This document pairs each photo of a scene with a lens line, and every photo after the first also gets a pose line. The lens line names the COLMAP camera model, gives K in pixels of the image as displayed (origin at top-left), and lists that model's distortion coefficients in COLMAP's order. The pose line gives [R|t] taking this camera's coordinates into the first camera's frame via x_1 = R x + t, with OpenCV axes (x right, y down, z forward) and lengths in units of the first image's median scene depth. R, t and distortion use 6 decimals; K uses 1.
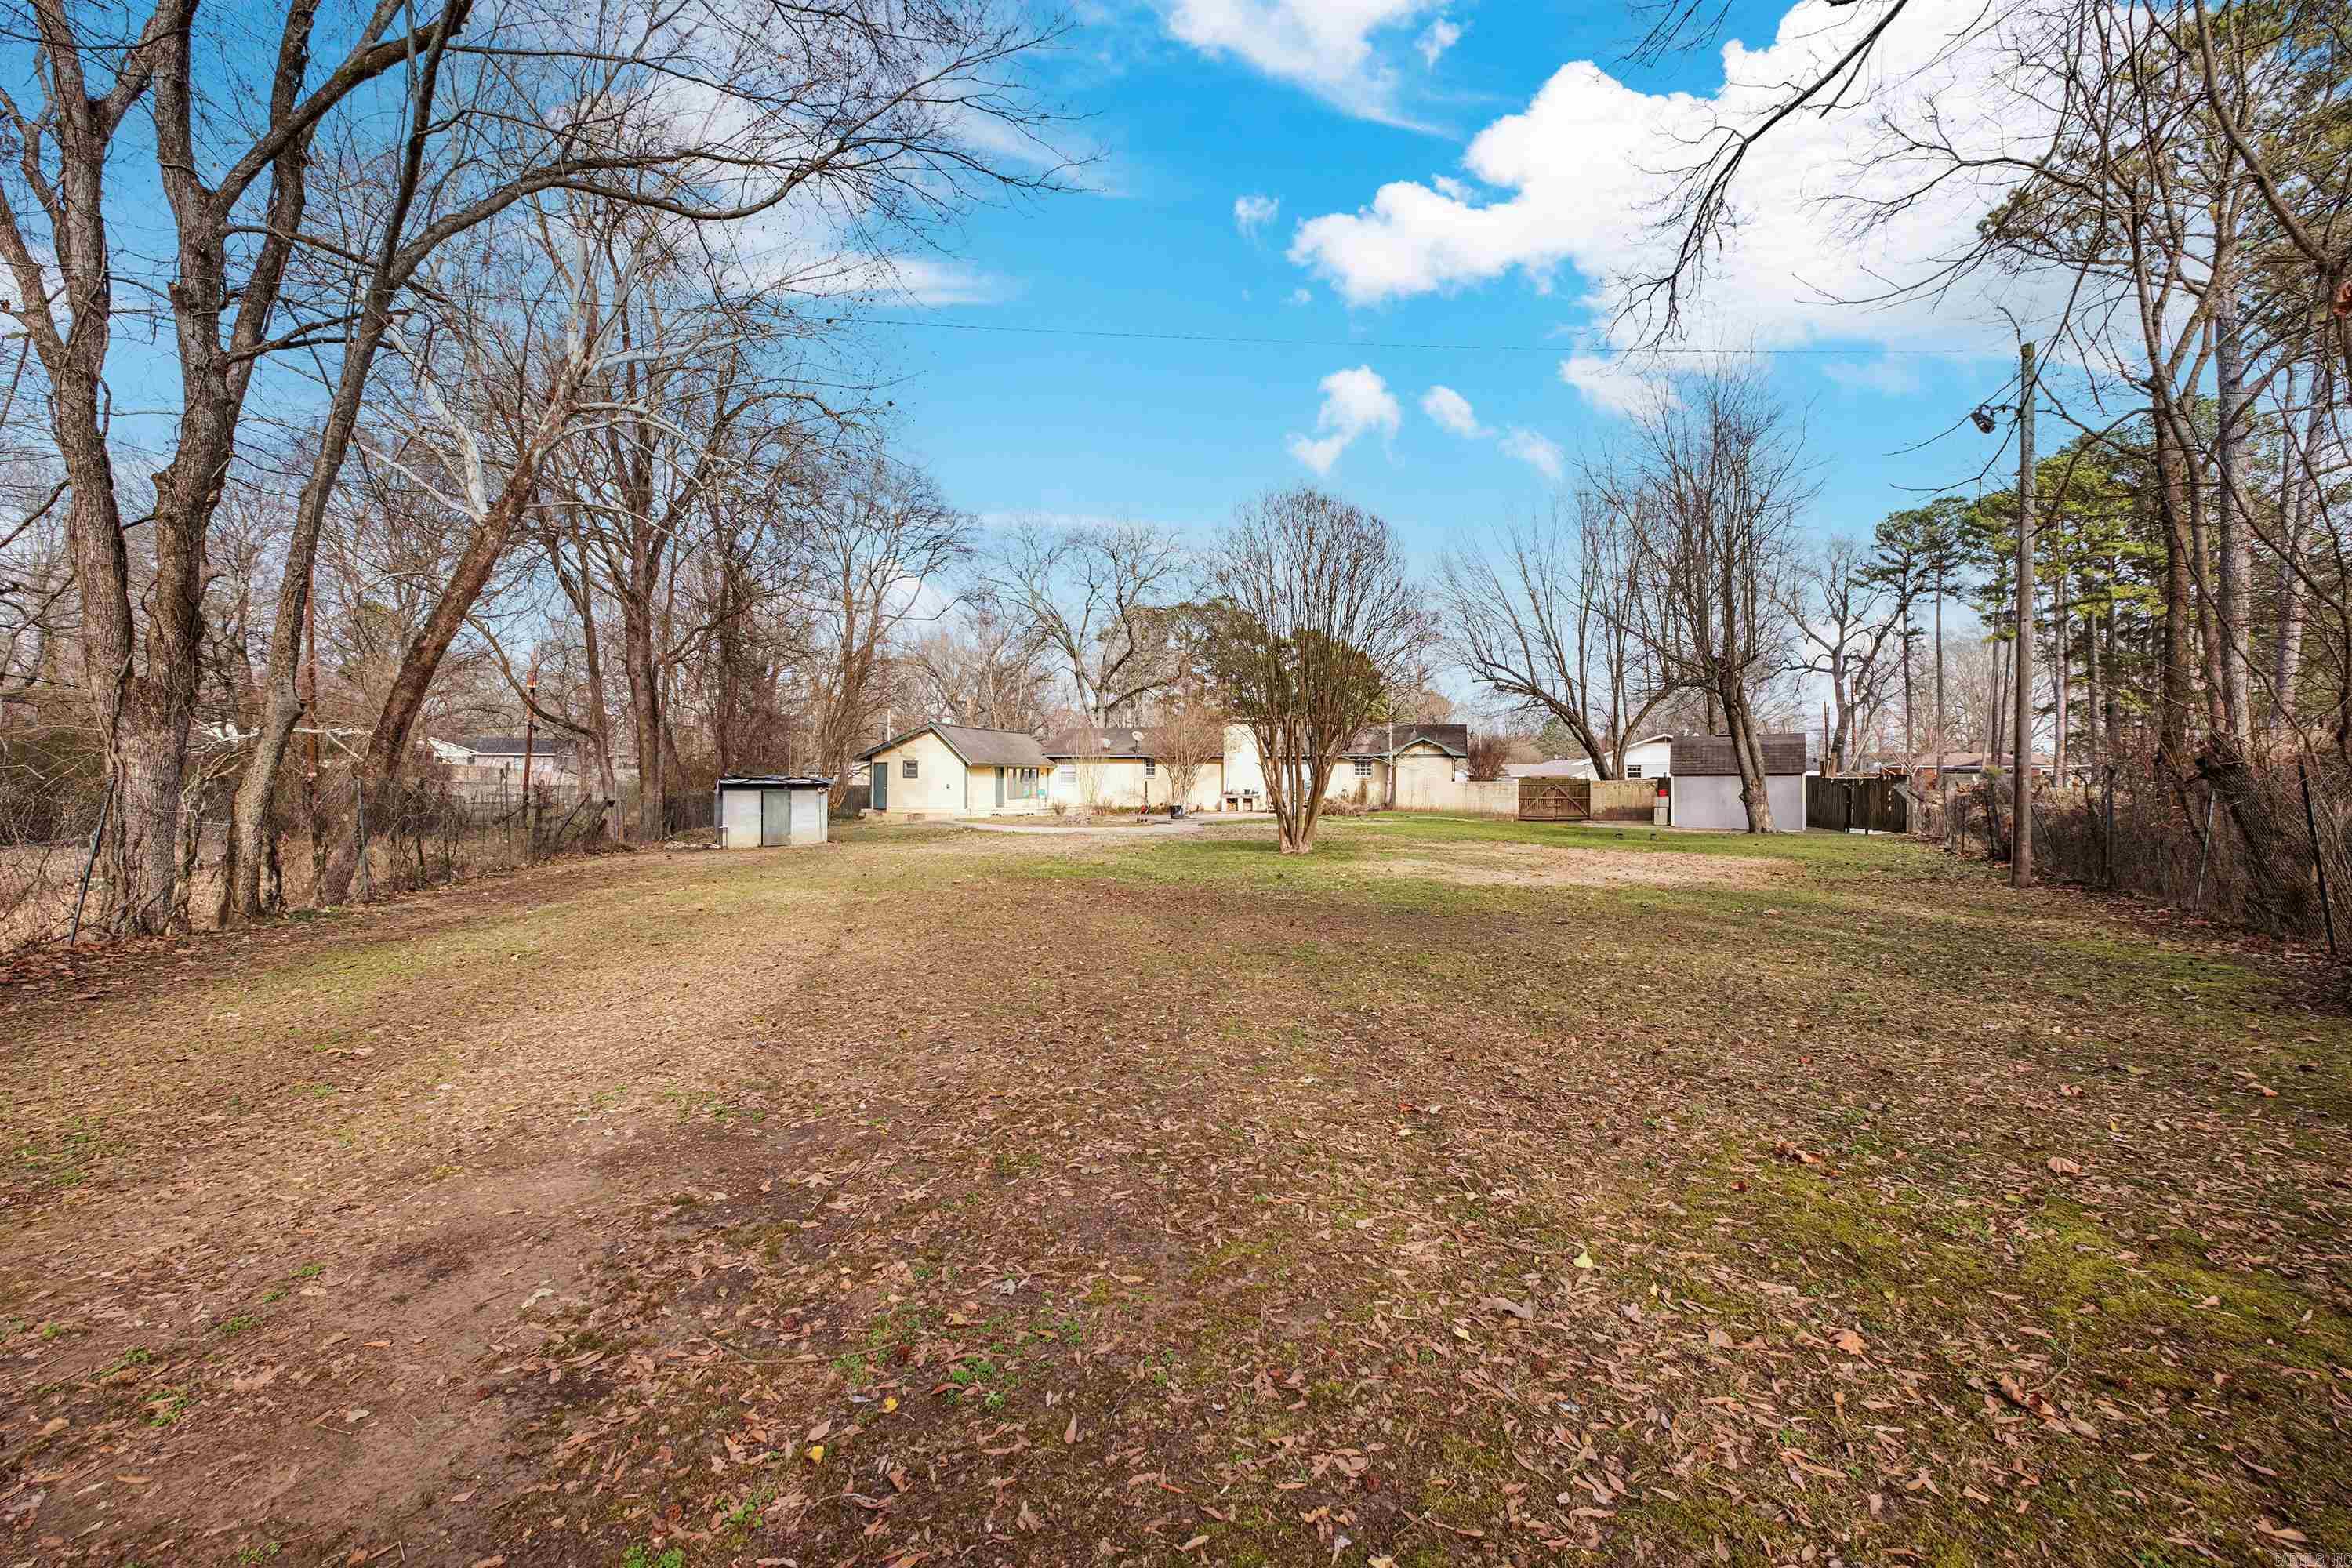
lens RADIAL K [[1002.9, 0, 1170.9], [0, 1002.9, 783.1], [0, 0, 1]] dist [0.007271, -0.001635]
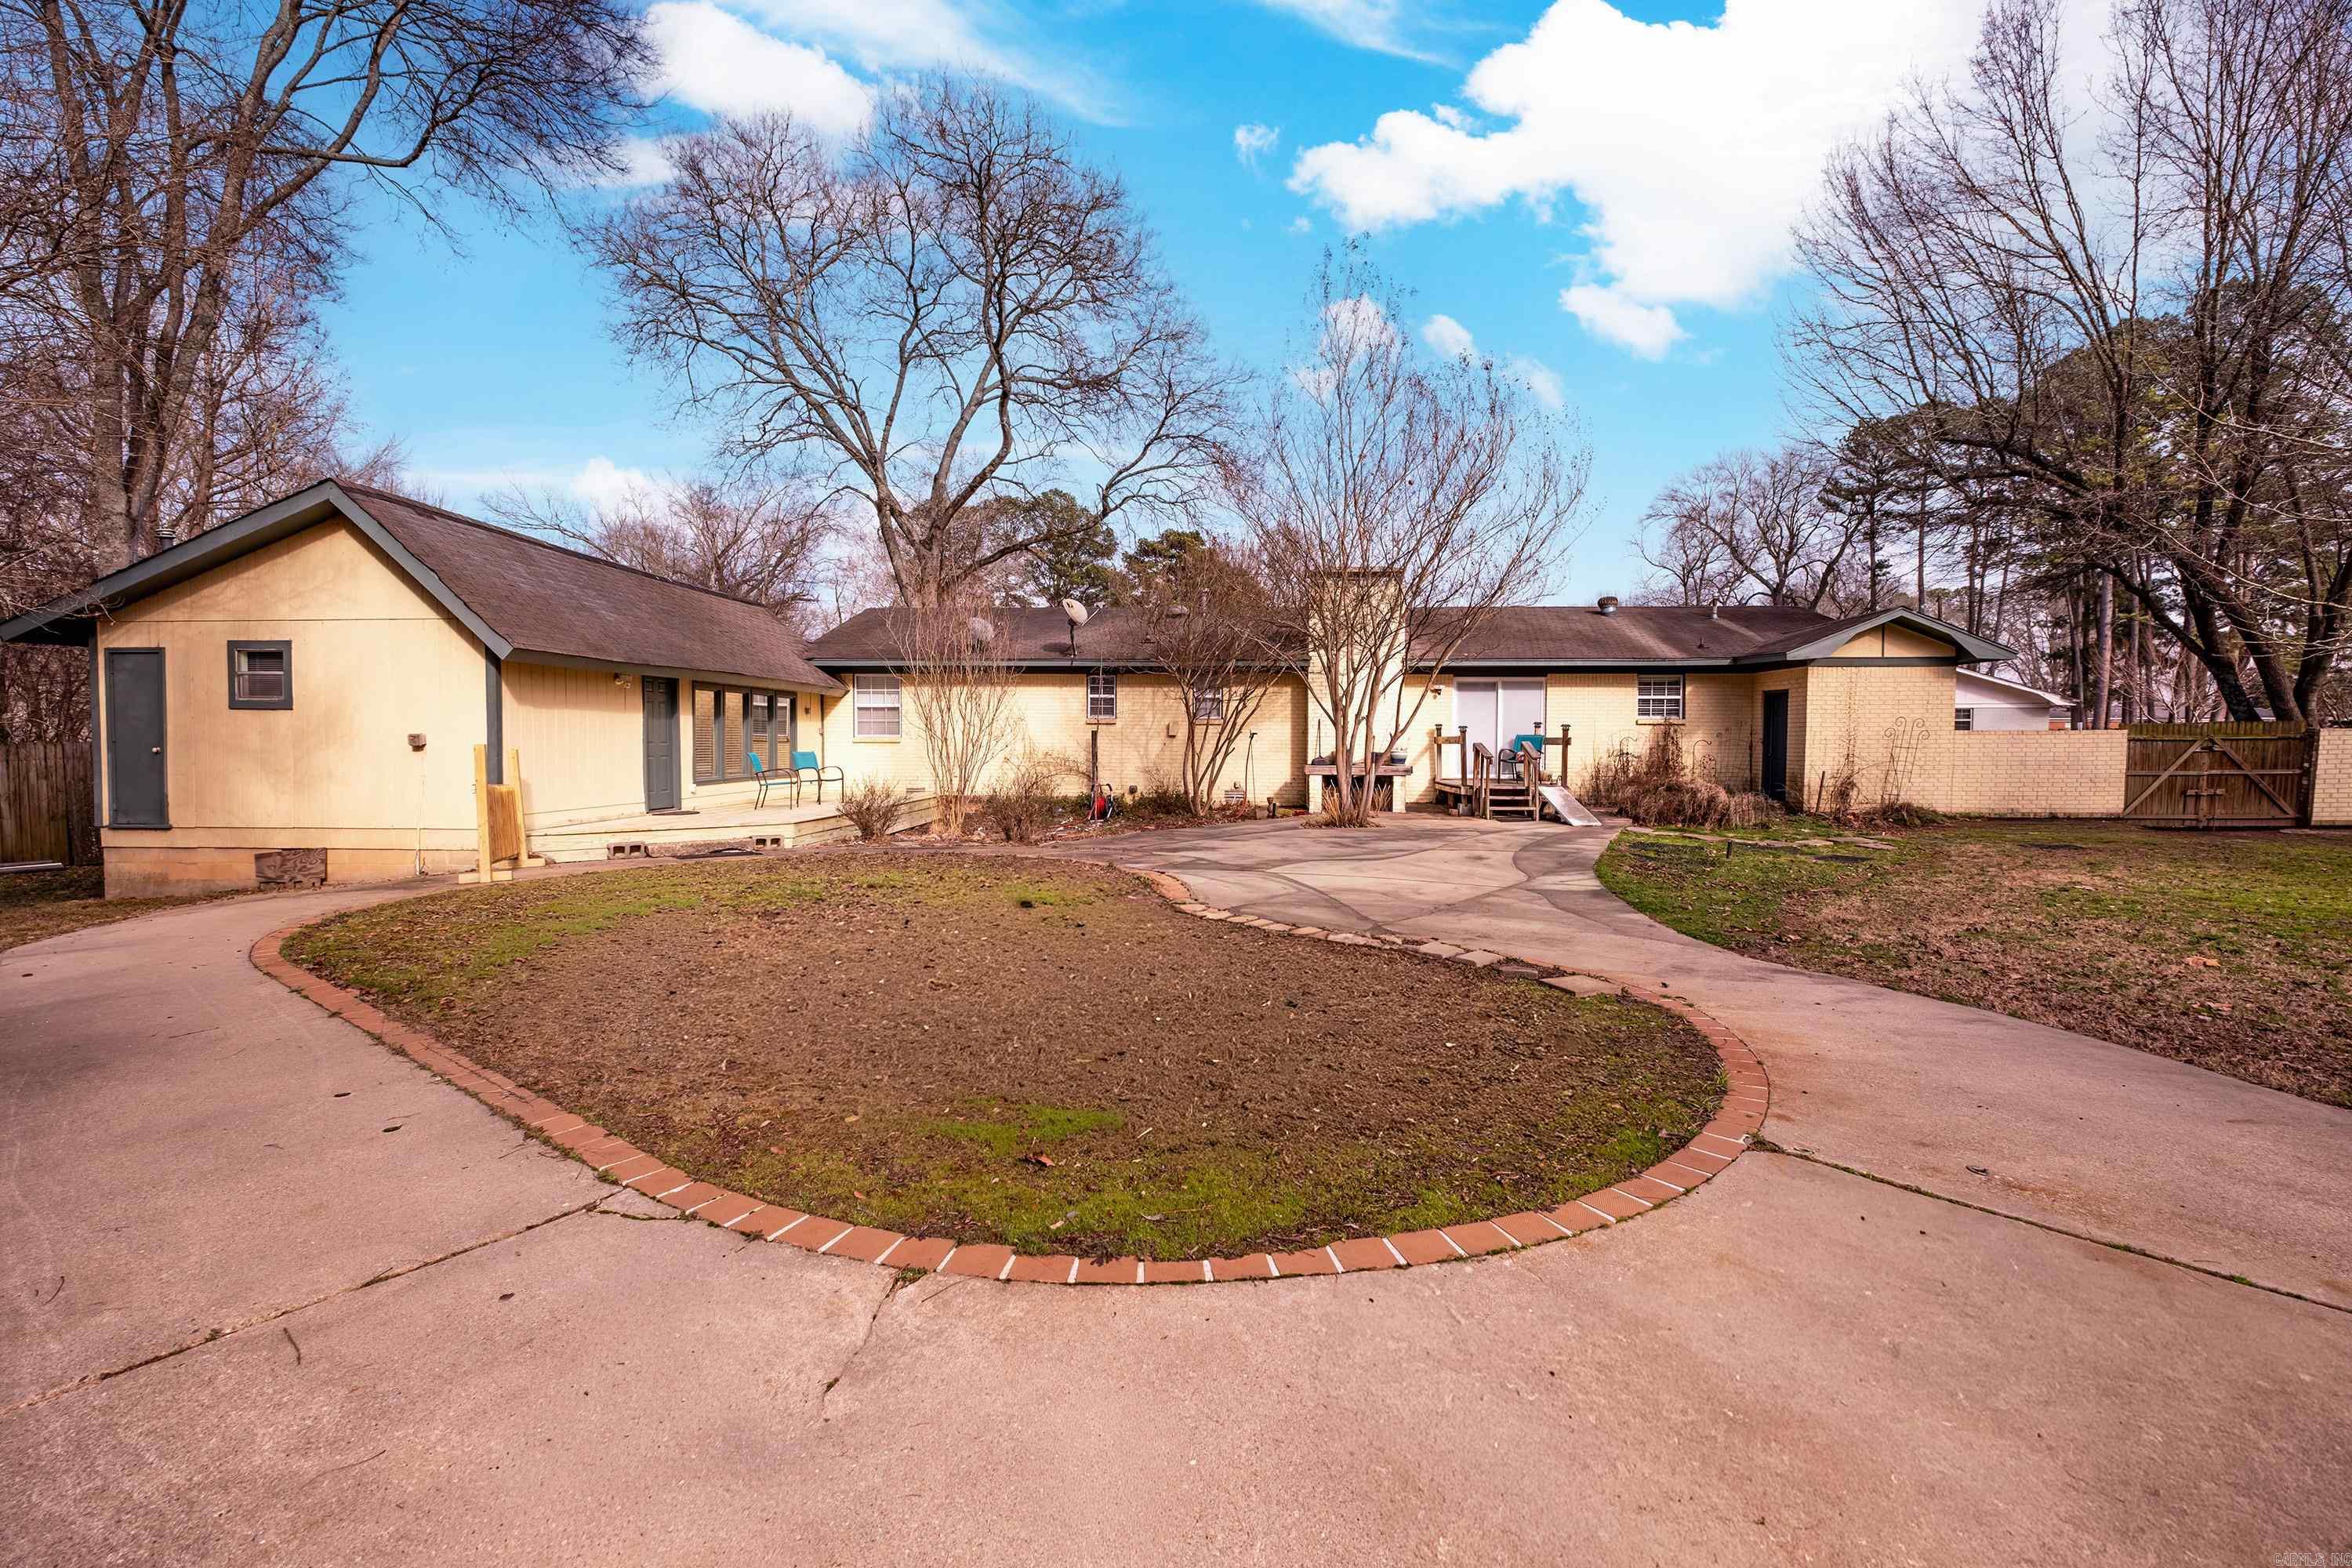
lens RADIAL K [[1002.9, 0, 1190.6], [0, 1002.9, 774.4], [0, 0, 1]] dist [0.007271, -0.001635]
pose [[0.969472, -0.006979, 0.245104, -0.084264], [-0.000953, 0.999480, 0.032228, 0.002157], [-0.245202, -0.031477, 0.968961, 0.622235]]
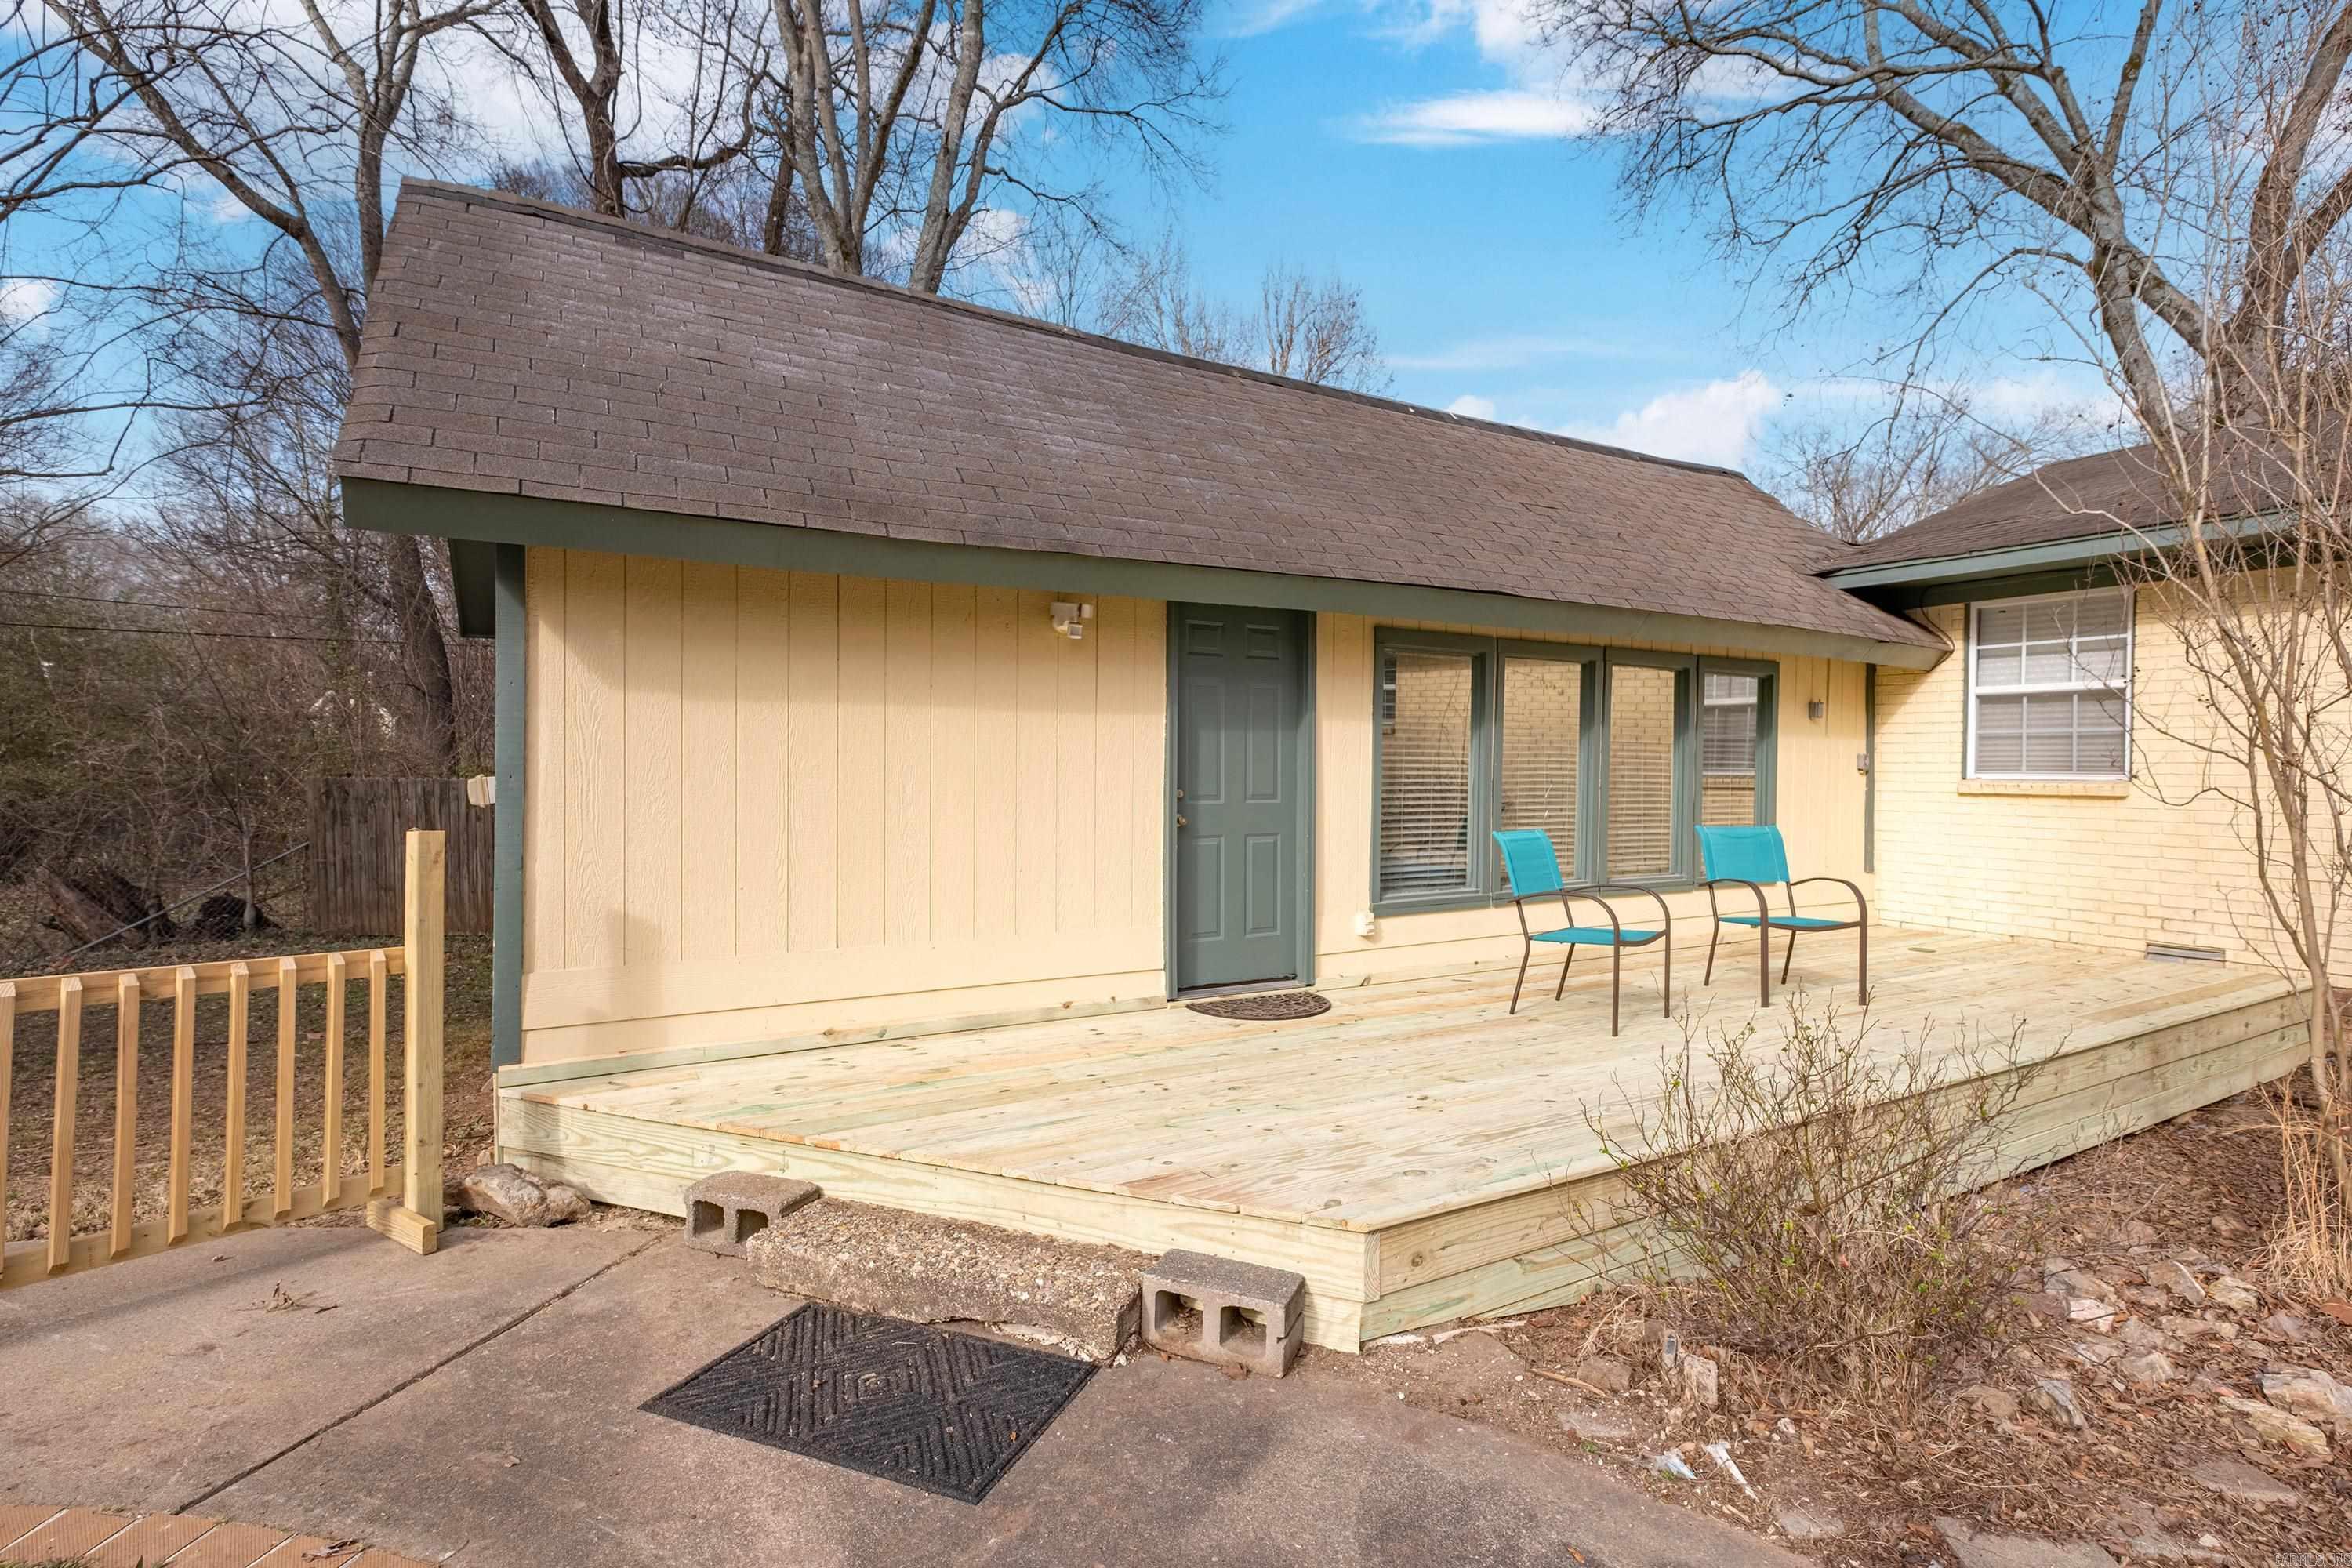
lens RADIAL K [[1117.0, 0, 1180.5], [0, 1117.0, 779.6], [0, 0, 1]] dist [0.001099, 0.000316]
pose [[0.725716, 0.005233, -0.687975, -0.087829], [-0.007129, 0.999975, 0.000087, 0.000984], [0.687958, 0.004841, 0.725735, 0.852025]]
